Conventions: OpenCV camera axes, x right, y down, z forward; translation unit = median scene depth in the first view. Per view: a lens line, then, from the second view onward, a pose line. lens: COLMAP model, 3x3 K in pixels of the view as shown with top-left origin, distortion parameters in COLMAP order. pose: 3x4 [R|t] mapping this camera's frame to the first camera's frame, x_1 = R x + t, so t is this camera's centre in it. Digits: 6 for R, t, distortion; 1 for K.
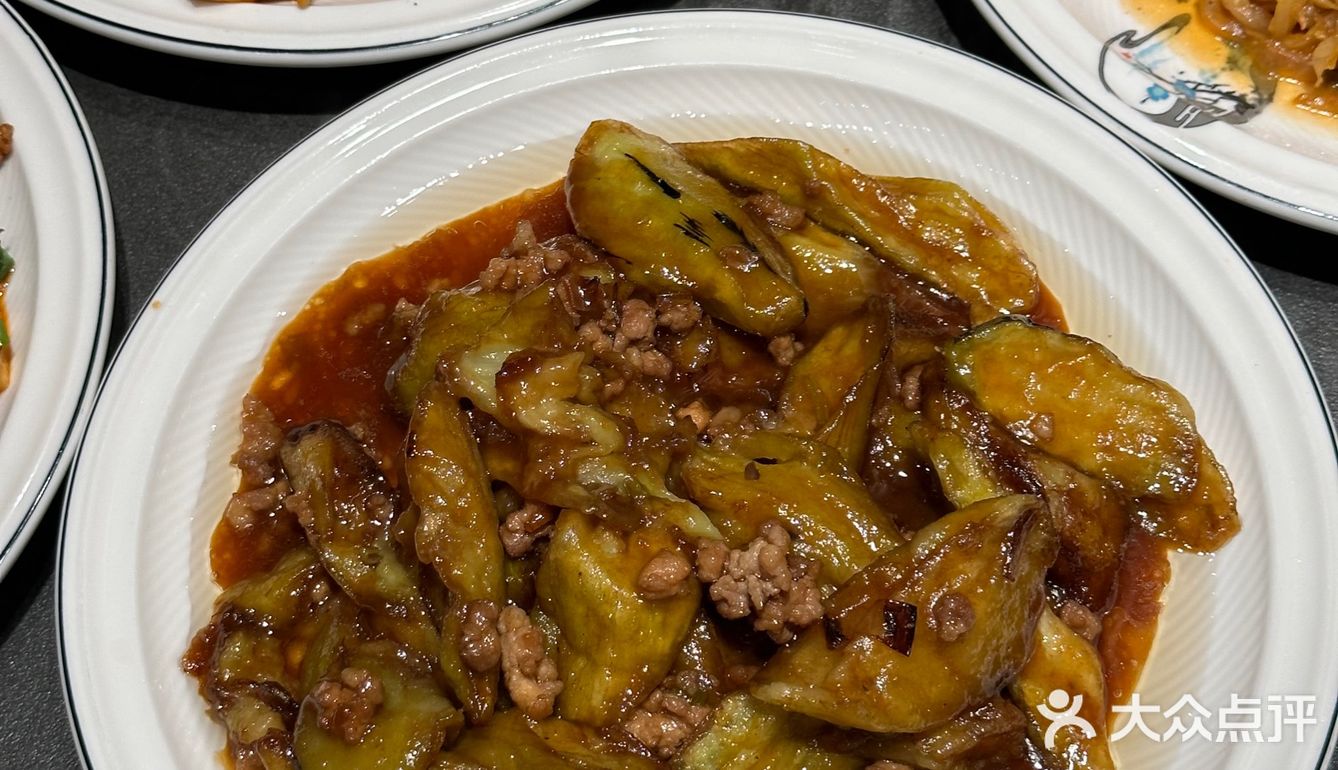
lens RADIAL K [[2118.4, 0, 664.1], [0, 2118.4, 386.7], [0, 0, 1]] dist [0.058737, 0.000000]
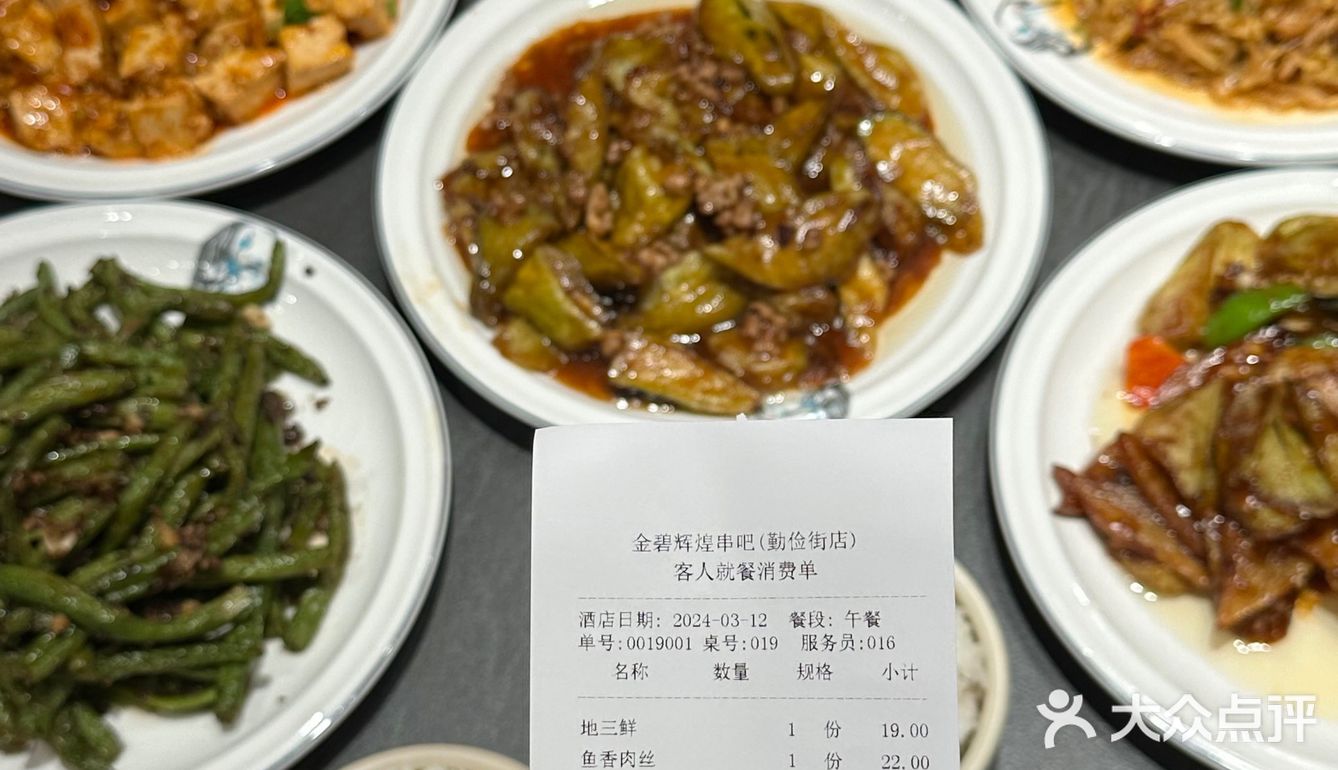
lens RADIAL K [[1682.7, 0, 669.5], [0, 1682.7, 388.4], [0, 0, 1]] dist [0.015645, 0.000000]
pose [[0.956947, 0.260859, -0.127303, 0.228938], [-0.259760, 0.965338, 0.025452, 0.222098], [0.129530, 0.008712, 0.991537, -0.516580]]
